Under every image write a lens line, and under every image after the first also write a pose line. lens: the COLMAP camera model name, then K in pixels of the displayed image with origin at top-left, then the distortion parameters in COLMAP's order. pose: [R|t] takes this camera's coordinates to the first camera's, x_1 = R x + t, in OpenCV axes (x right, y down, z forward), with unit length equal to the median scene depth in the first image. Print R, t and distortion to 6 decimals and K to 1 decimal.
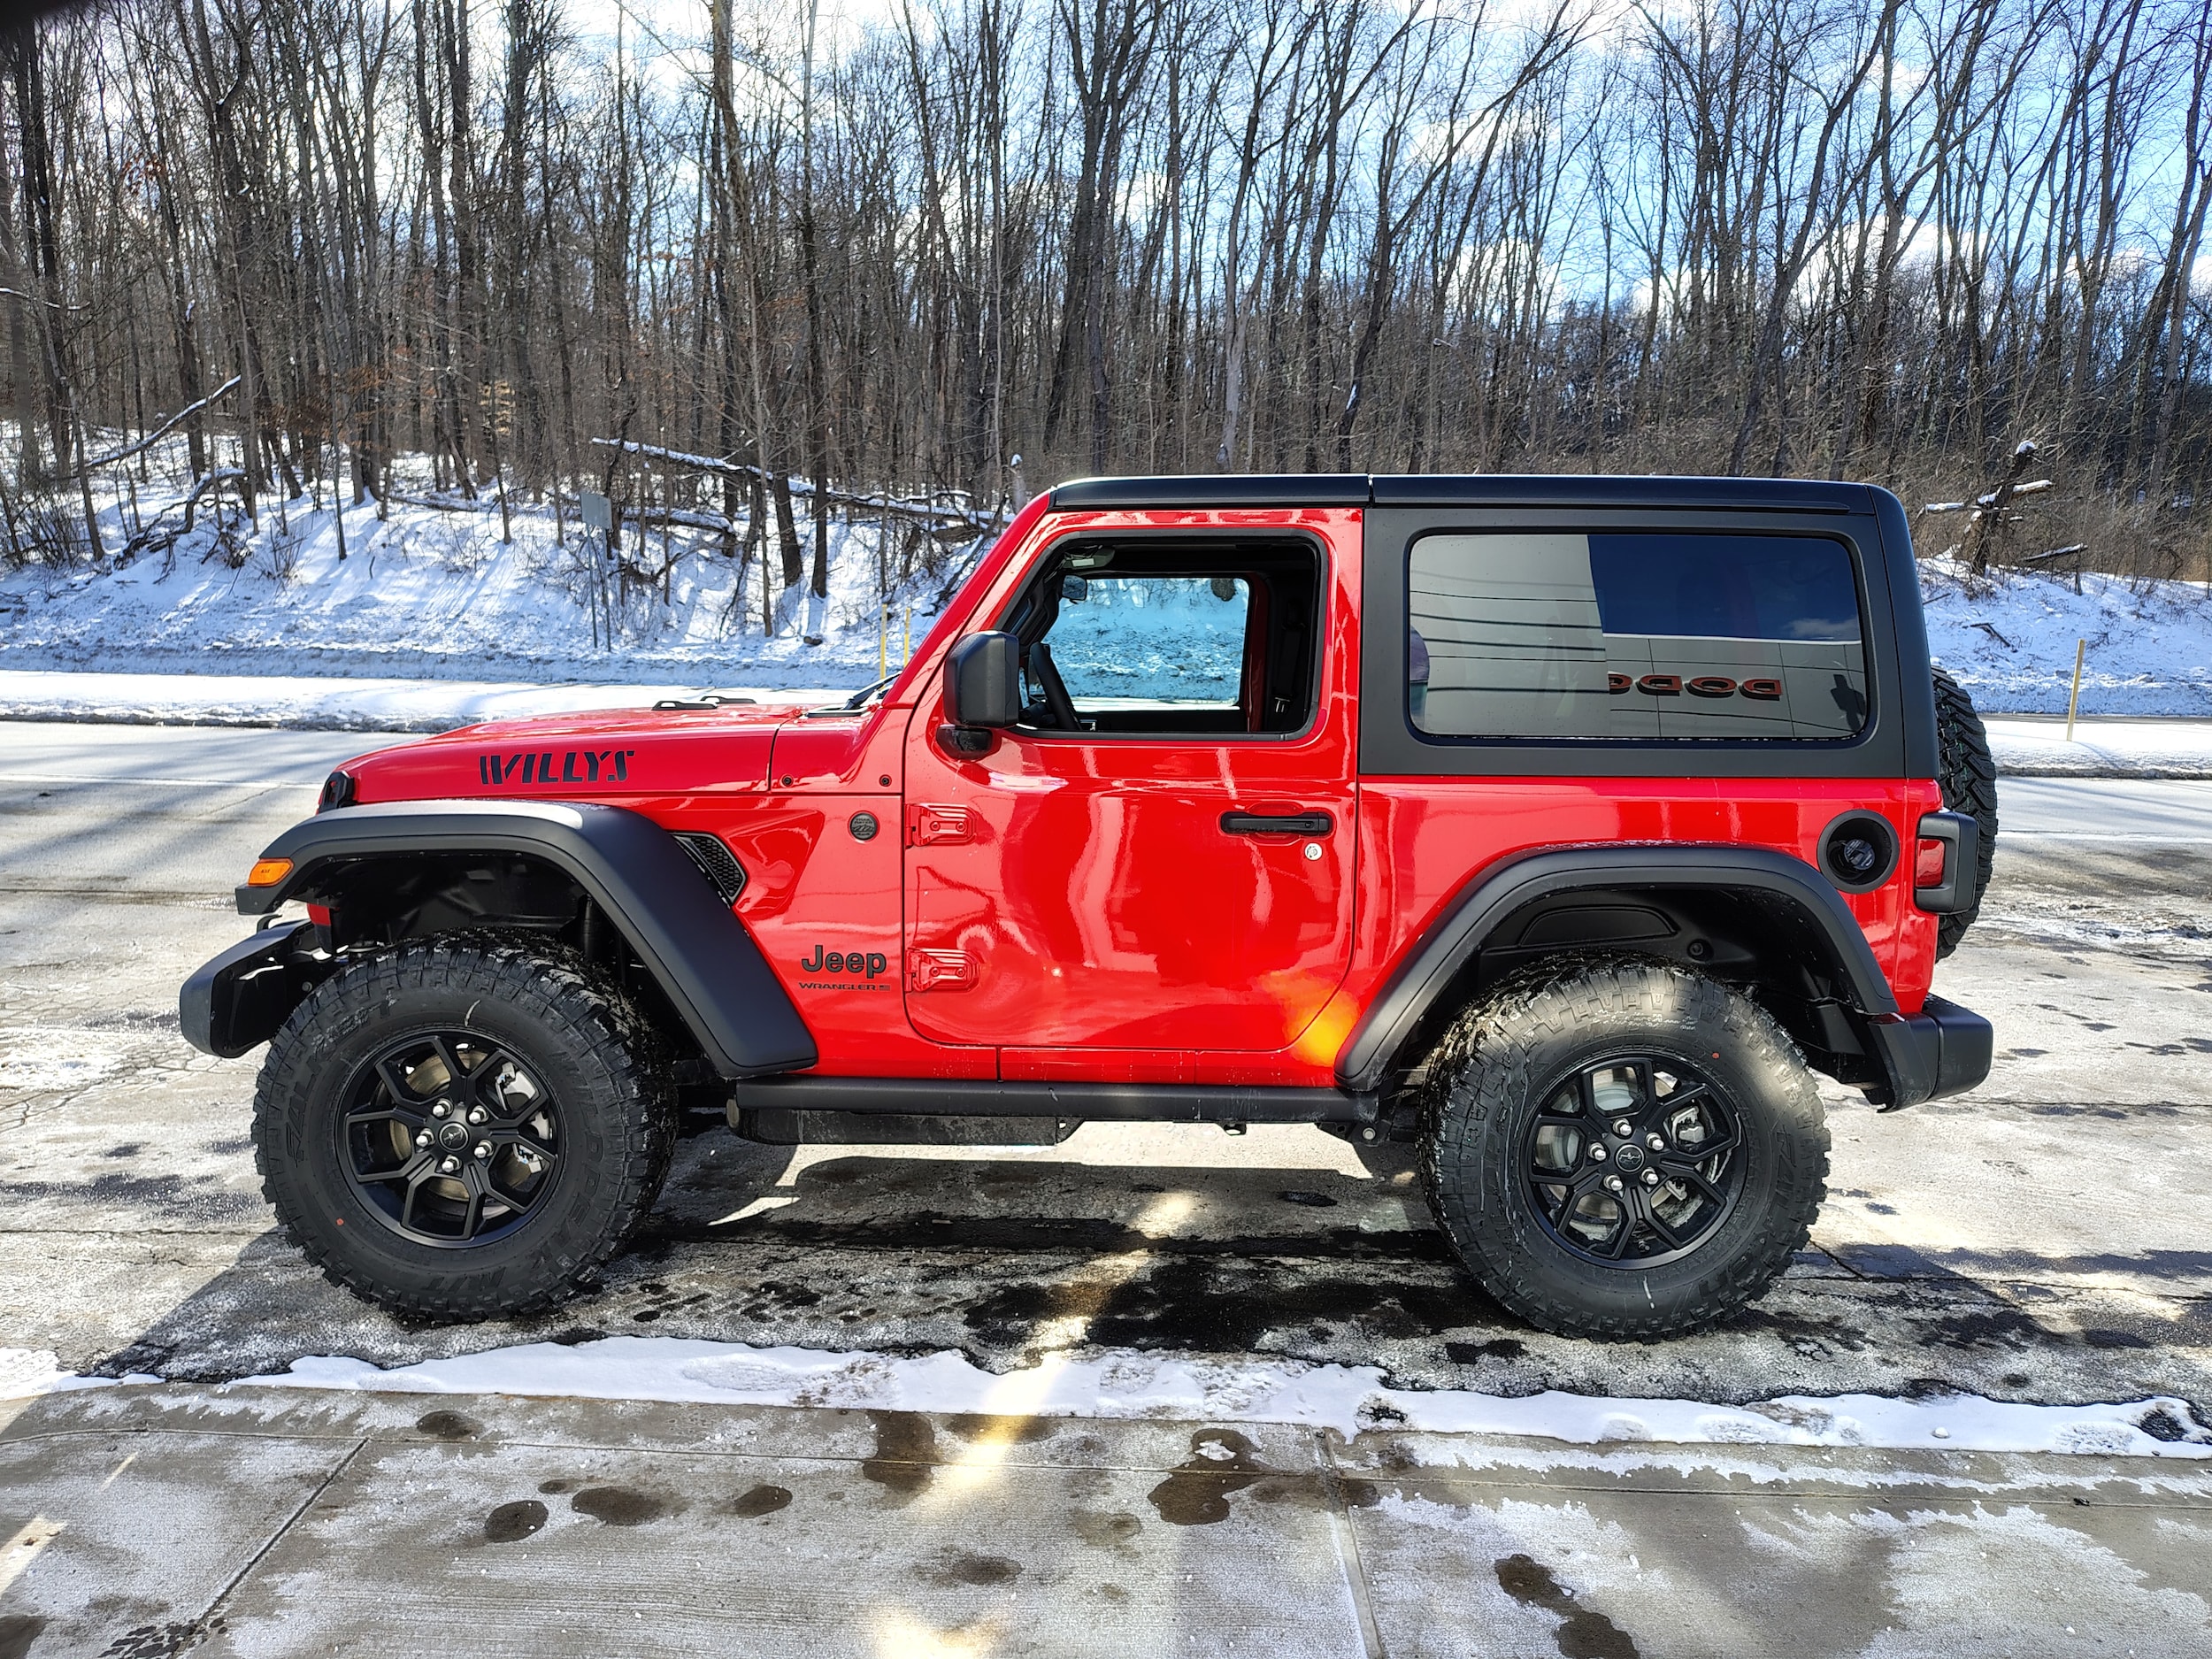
lens RADIAL K [[1517.5, 0, 1102.7], [0, 1517.5, 837.5], [0, 0, 1]] dist [0.028744, -0.027426]
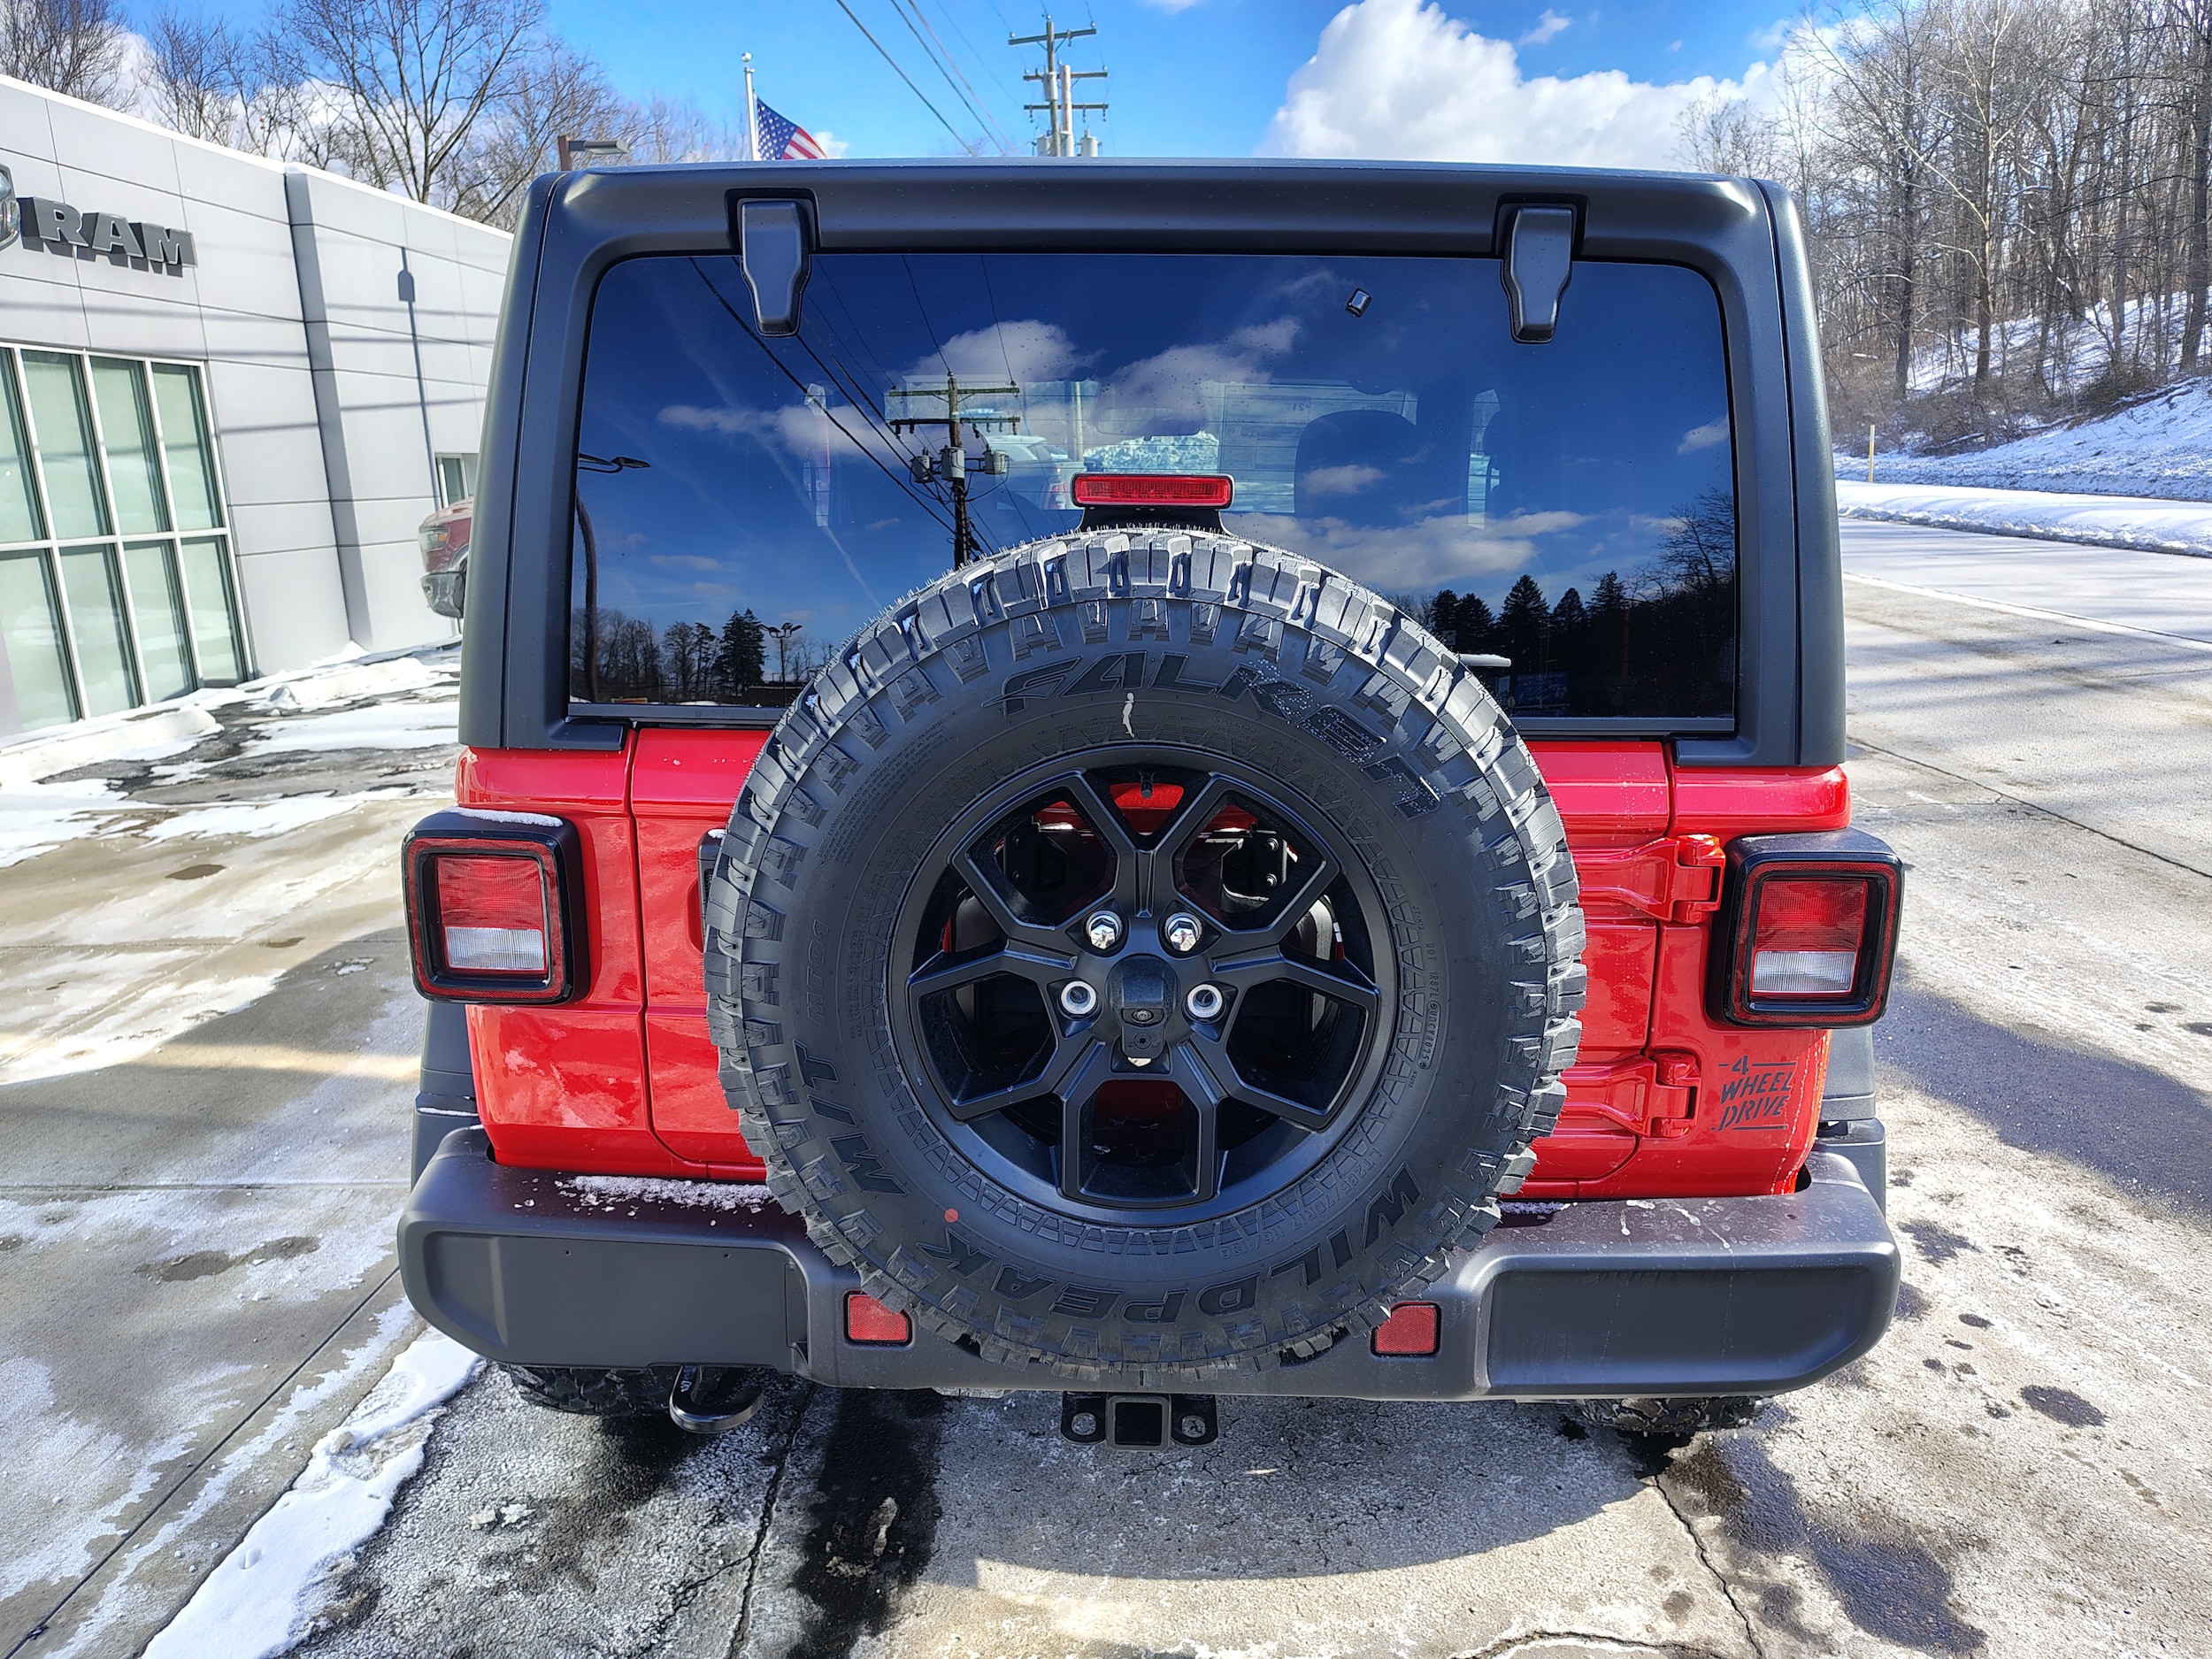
lens RADIAL K [[1517.5, 0, 1122.5], [0, 1517.5, 840.2], [0, 0, 1]] dist [0.028744, -0.027426]
pose [[-0.024124, 0.225510, -0.973942, 0.978596], [-0.129555, 0.965305, 0.226719, -0.144601], [0.991279, 0.131648, 0.005929, 1.131182]]
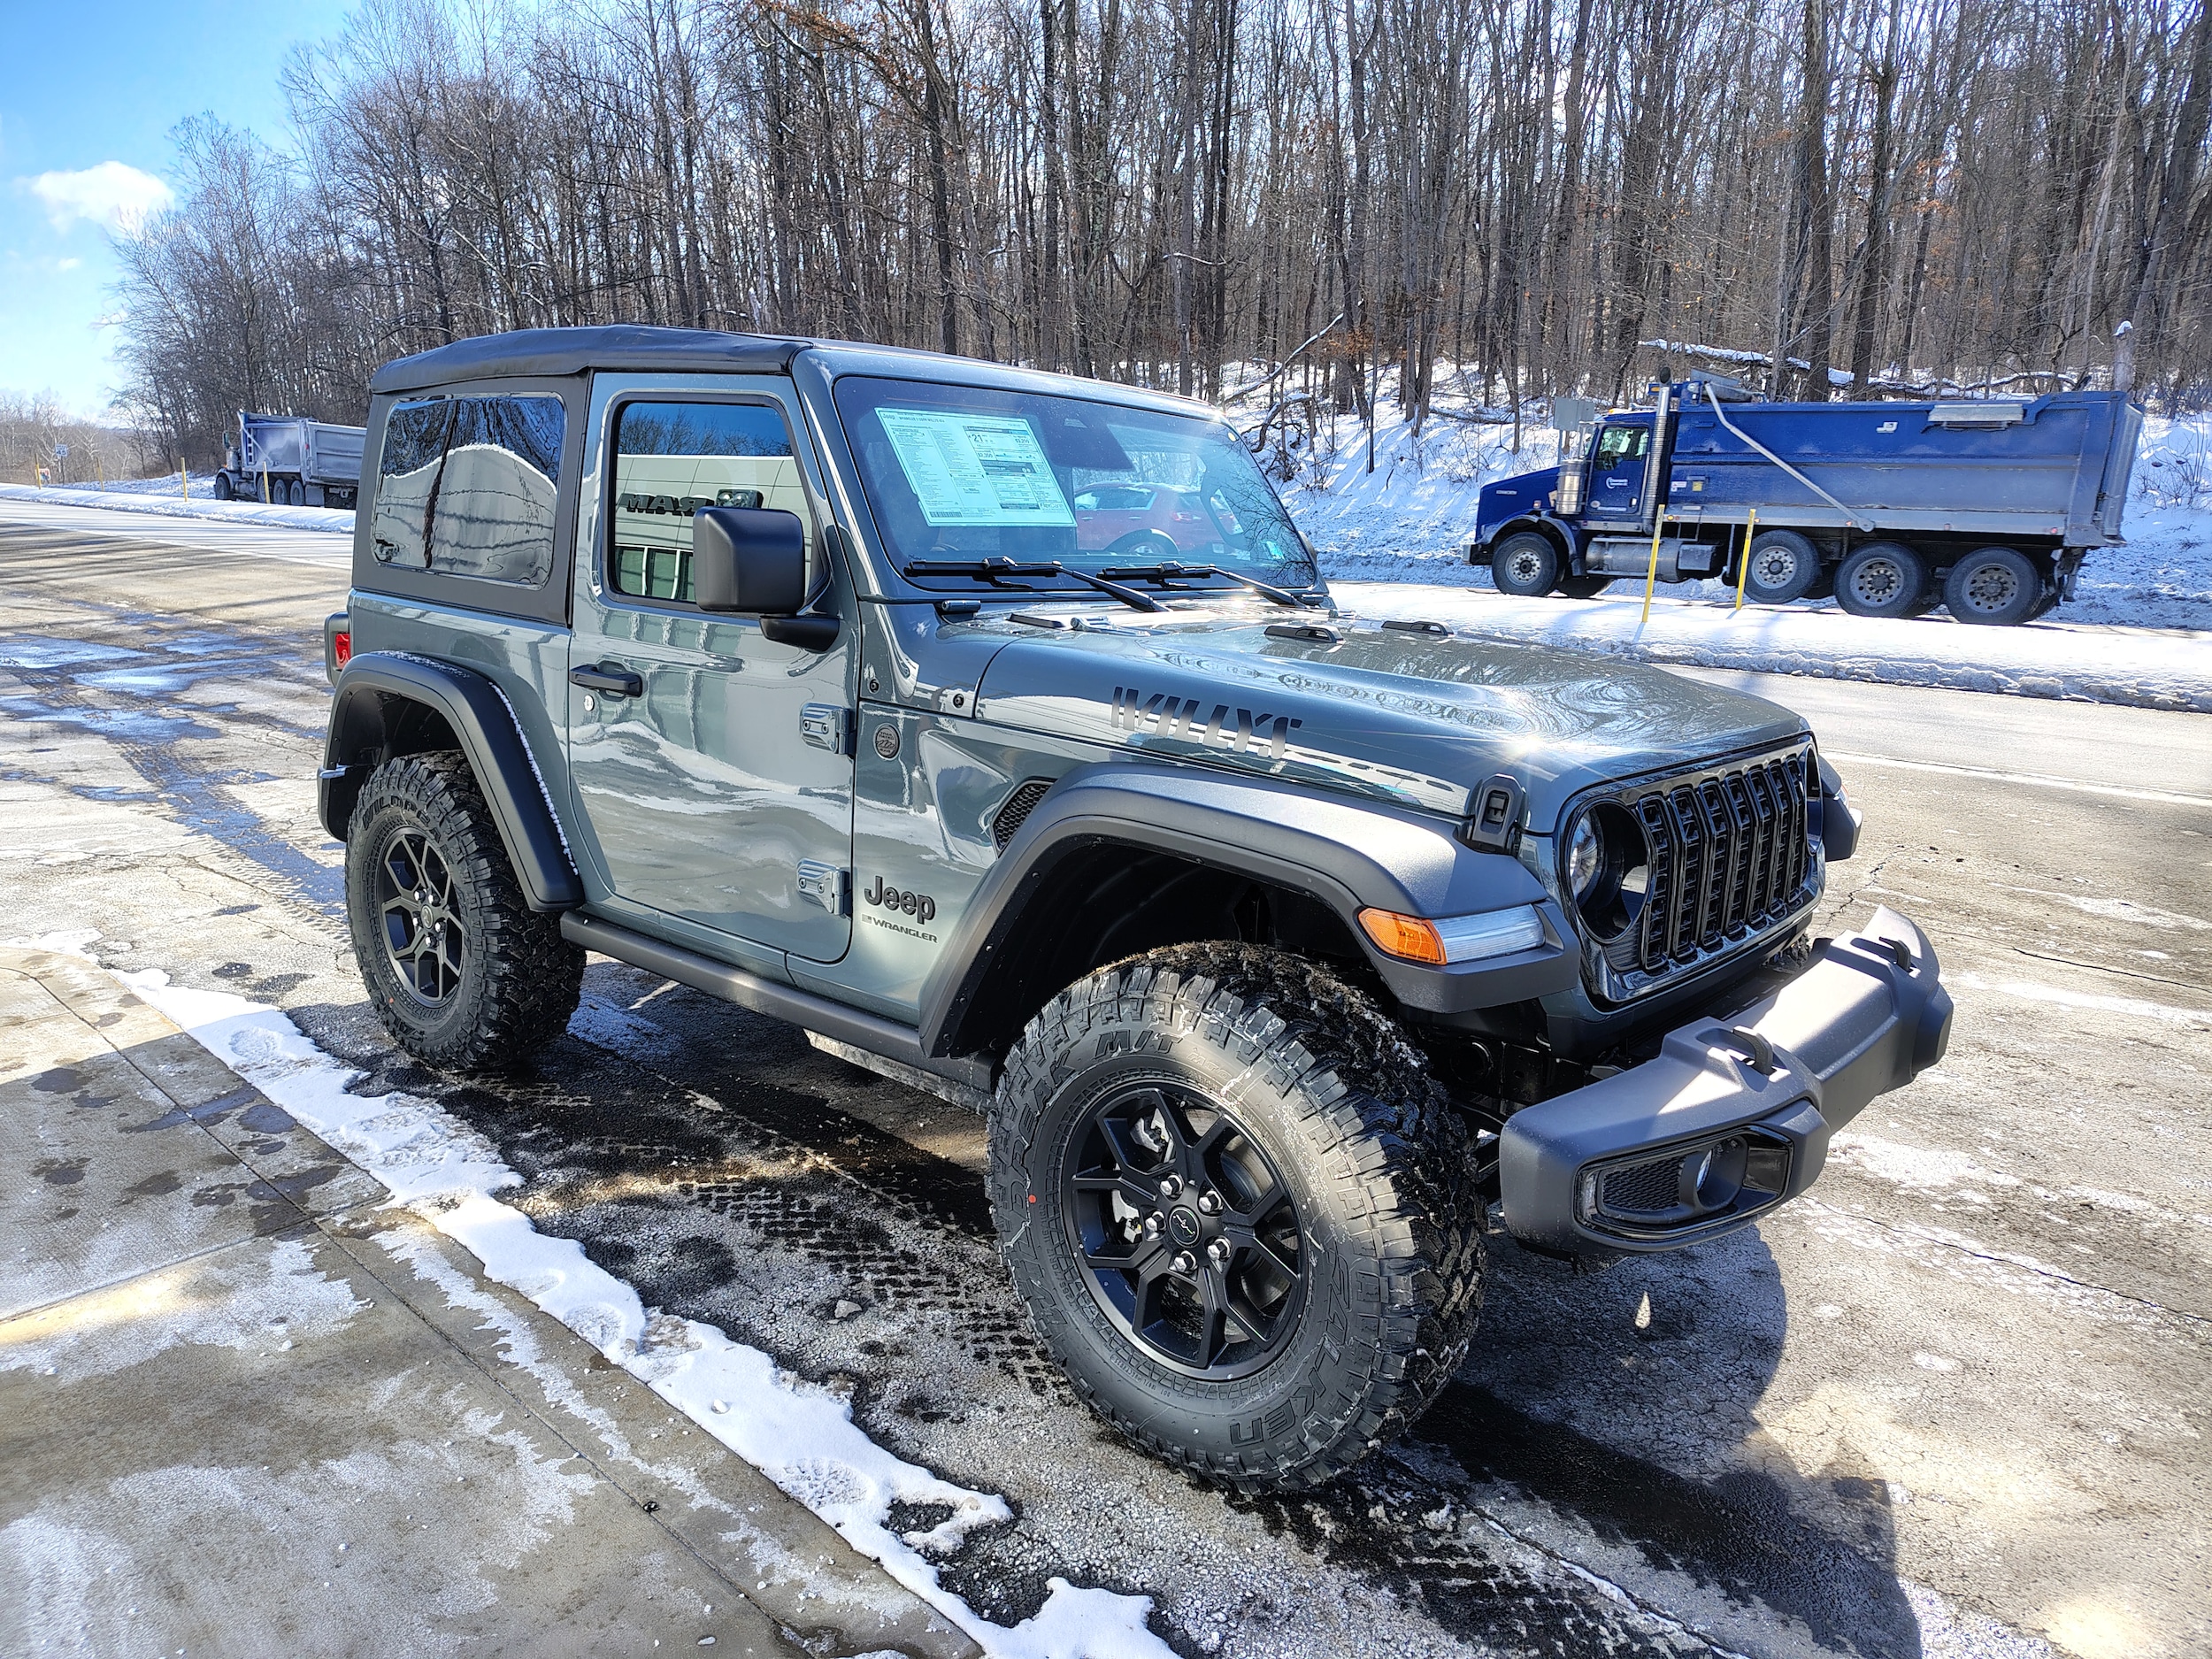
lens RADIAL K [[1517.5, 0, 1110.4], [0, 1517.5, 833.6], [0, 0, 1]] dist [0.028744, -0.027426]
pose [[0.749906, 0.136885, -0.647227, 1.017444], [-0.102750, 0.990586, 0.090453, -0.029947], [0.653516, -0.001329, 0.756912, 0.401184]]
